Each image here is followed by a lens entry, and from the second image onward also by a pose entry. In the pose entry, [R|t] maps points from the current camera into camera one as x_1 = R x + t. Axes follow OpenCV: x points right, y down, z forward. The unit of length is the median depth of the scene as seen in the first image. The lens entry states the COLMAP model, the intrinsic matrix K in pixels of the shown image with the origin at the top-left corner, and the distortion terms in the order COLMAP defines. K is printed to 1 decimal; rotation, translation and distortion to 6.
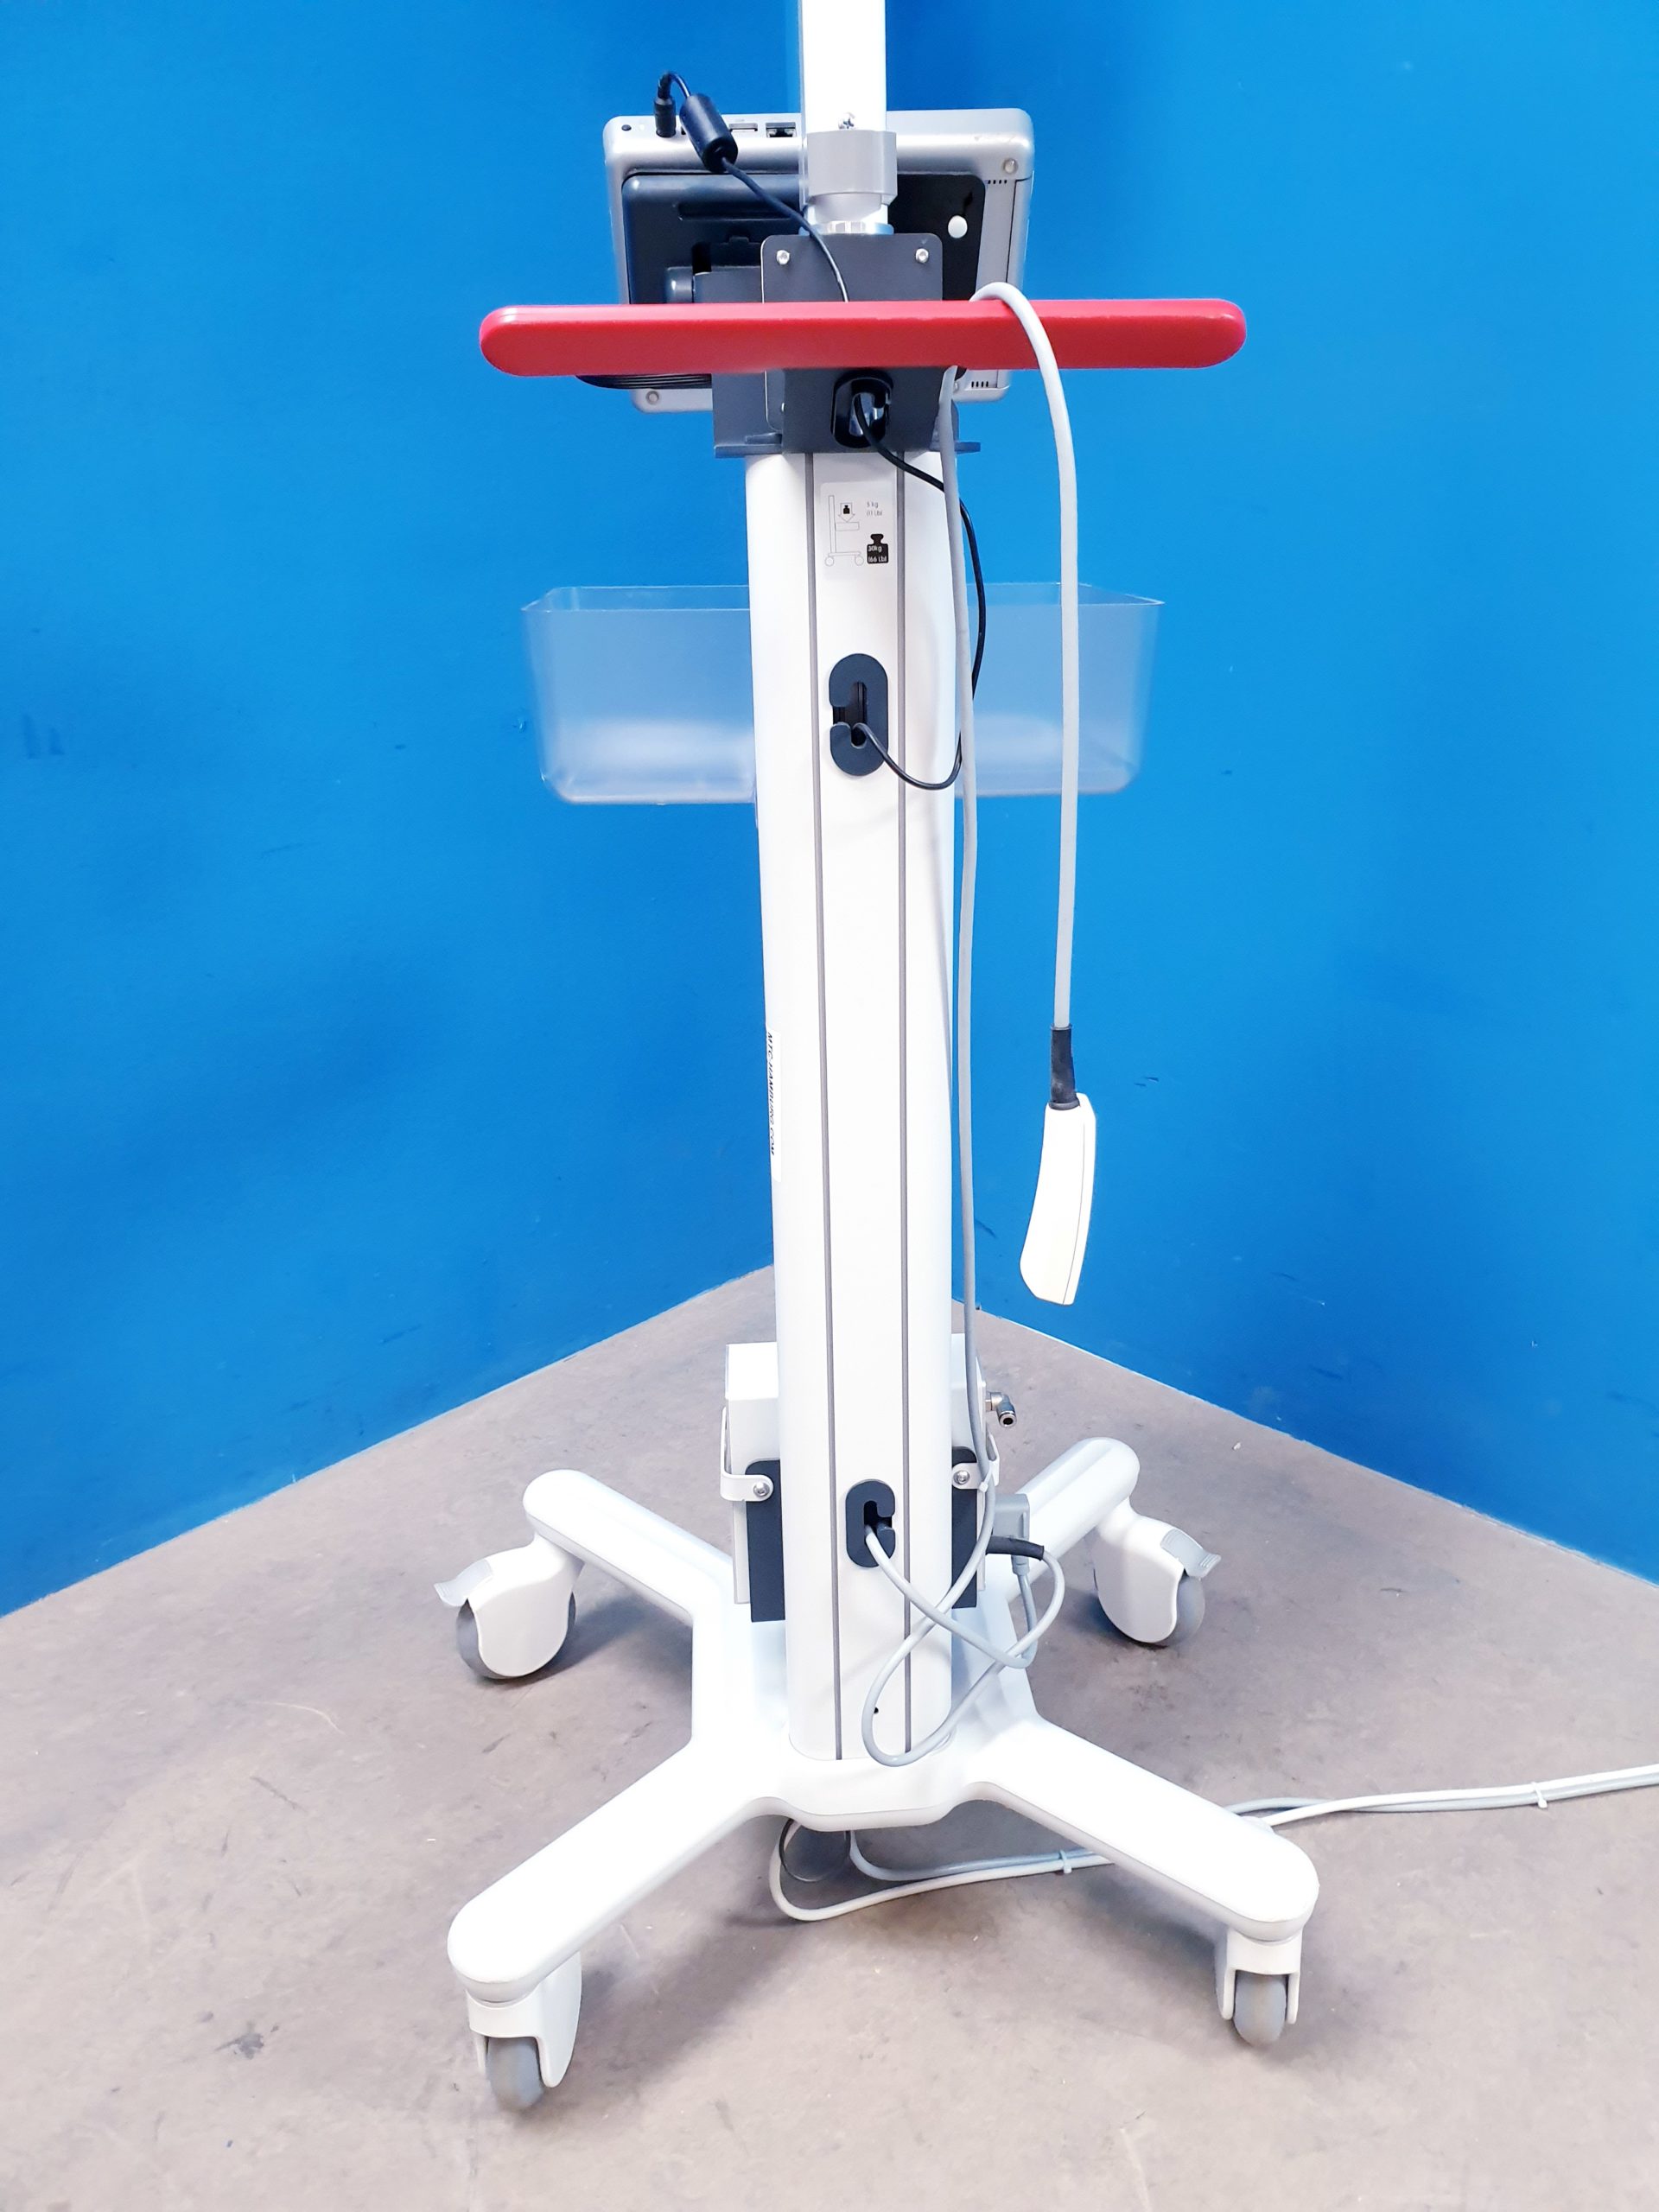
lens RADIAL K [[1736.9, 0, 863.4], [0, 1736.9, 1117.5], [0, 0, 1]] dist [-0.025260, 0.057263]
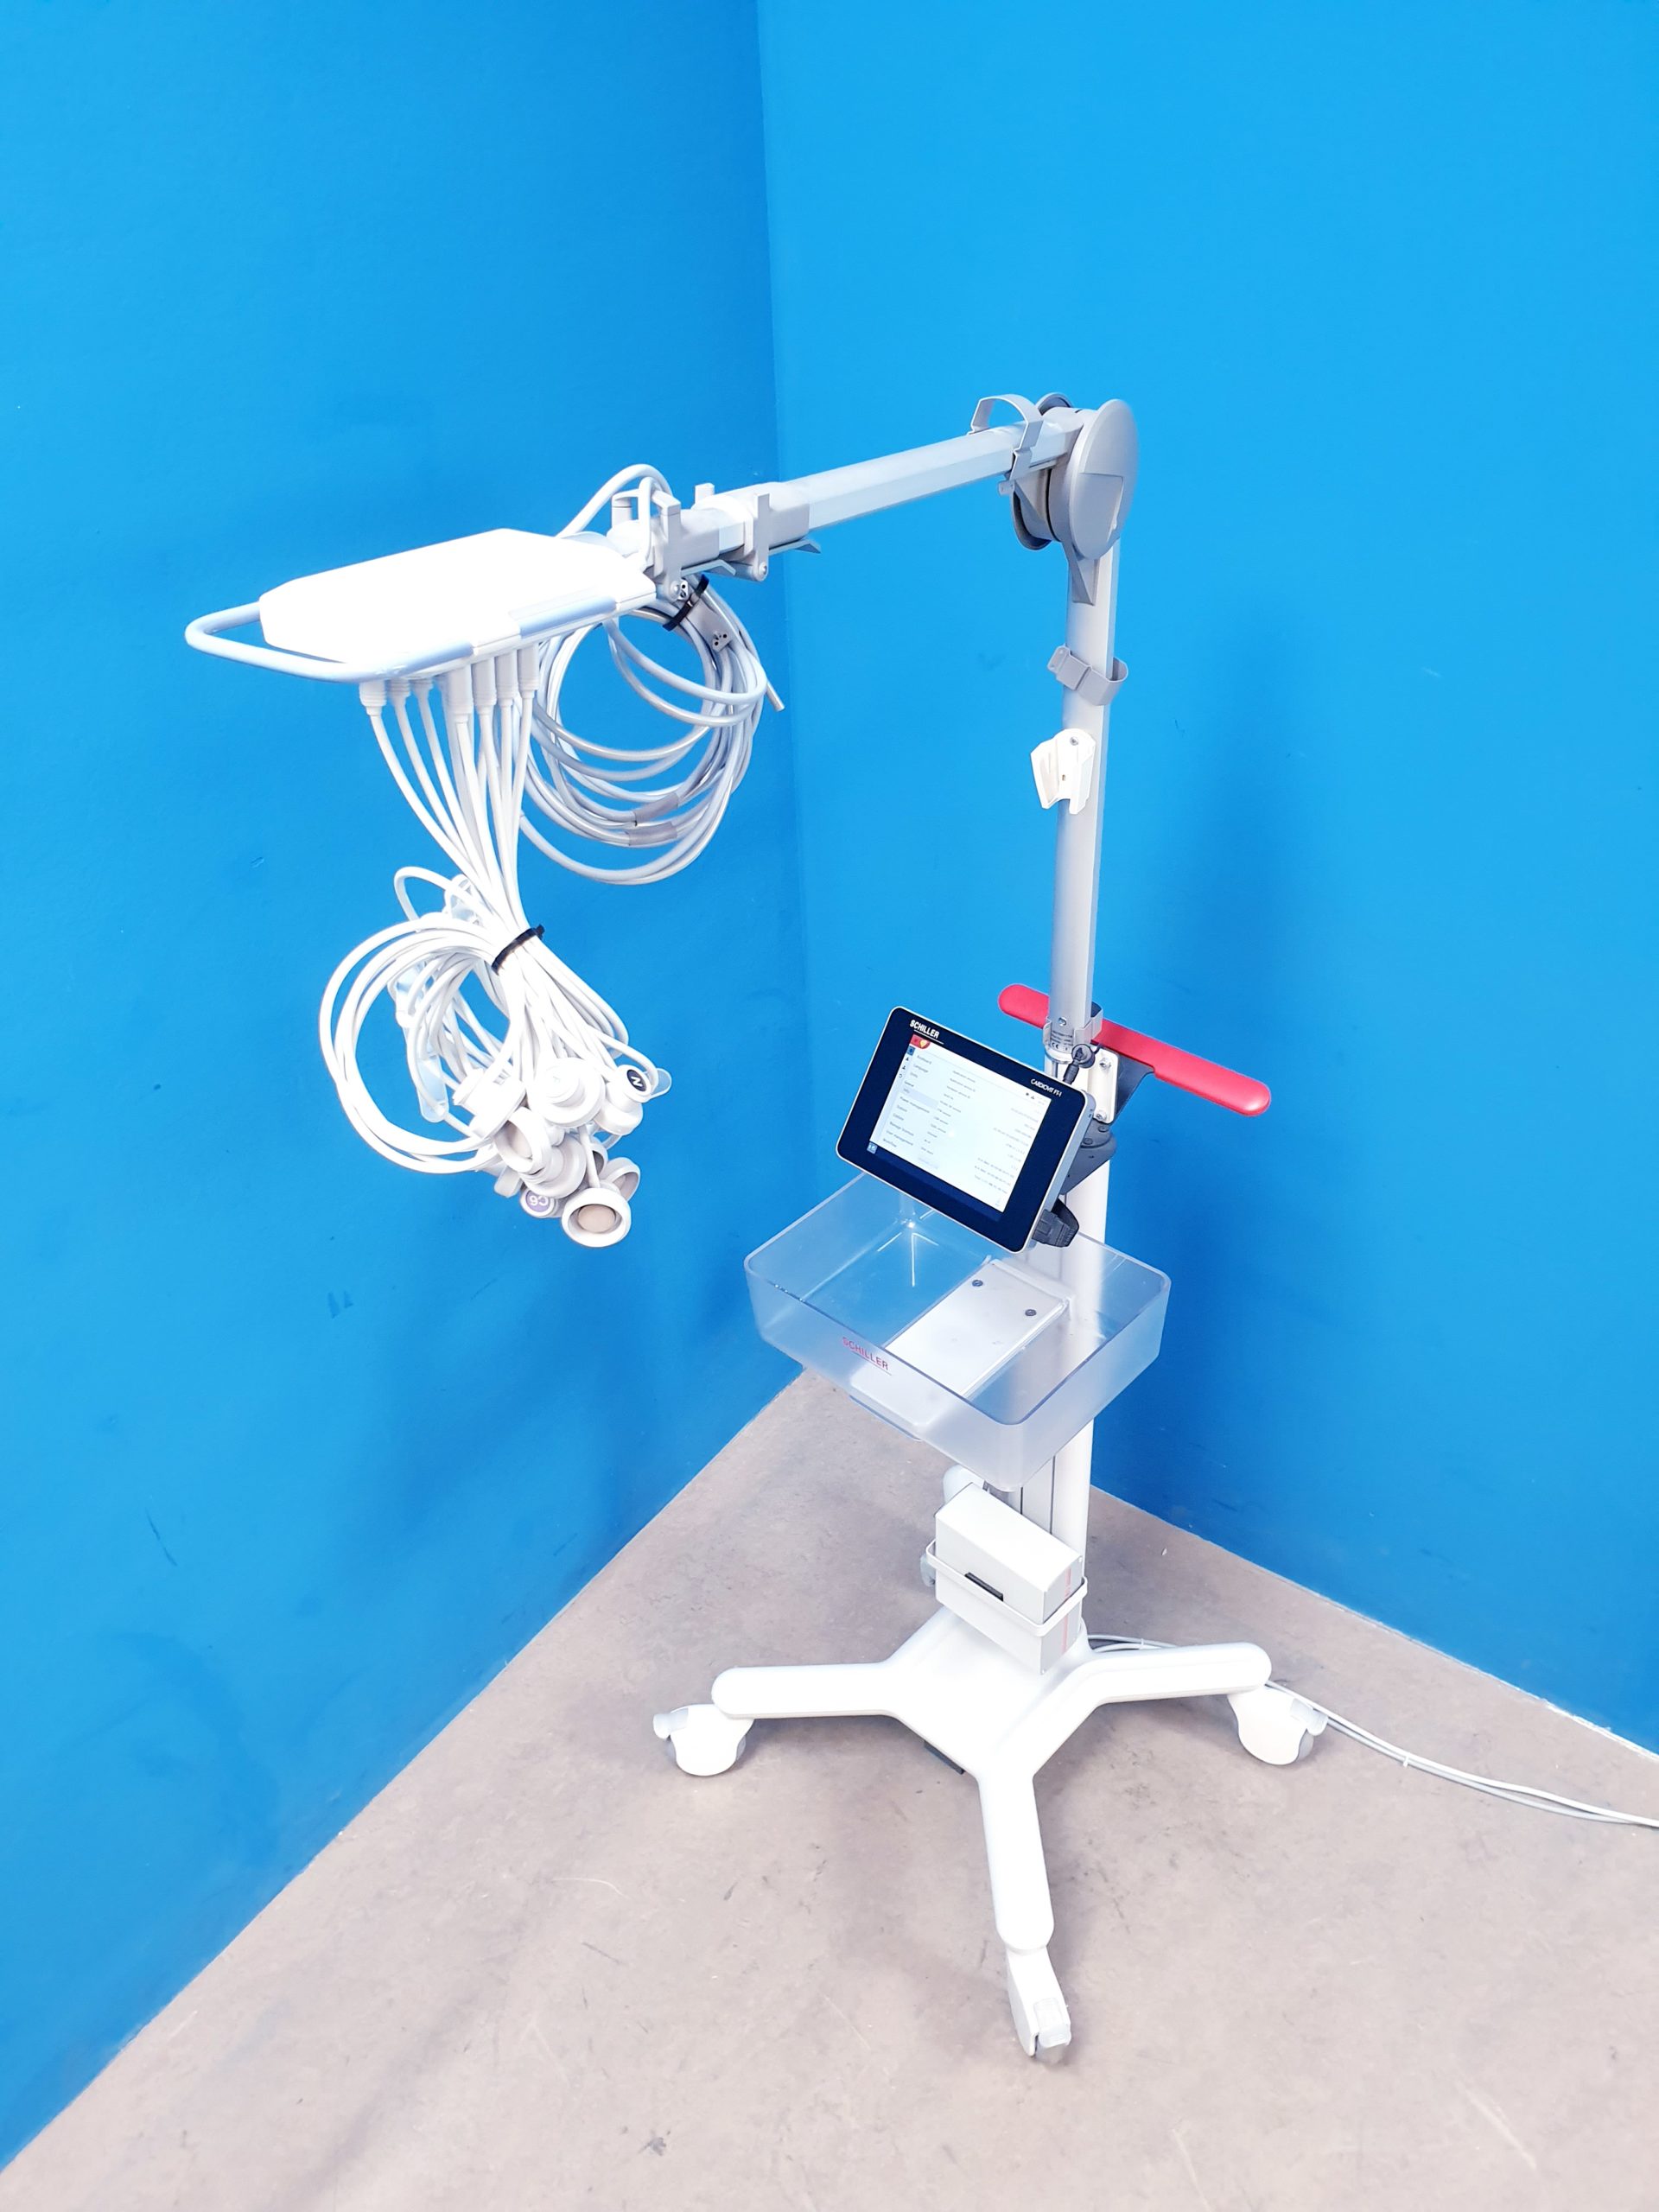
lens RADIAL K [[1736.9, 0, 825.7], [0, 1736.9, 1091.5], [0, 0, 1]] dist [-0.025260, 0.057263]
pose [[0.990449, -0.091035, 0.103551, -0.220578], [0.064452, 0.969623, 0.235958, -0.675993], [-0.121887, -0.227030, 0.966230, -0.329158]]
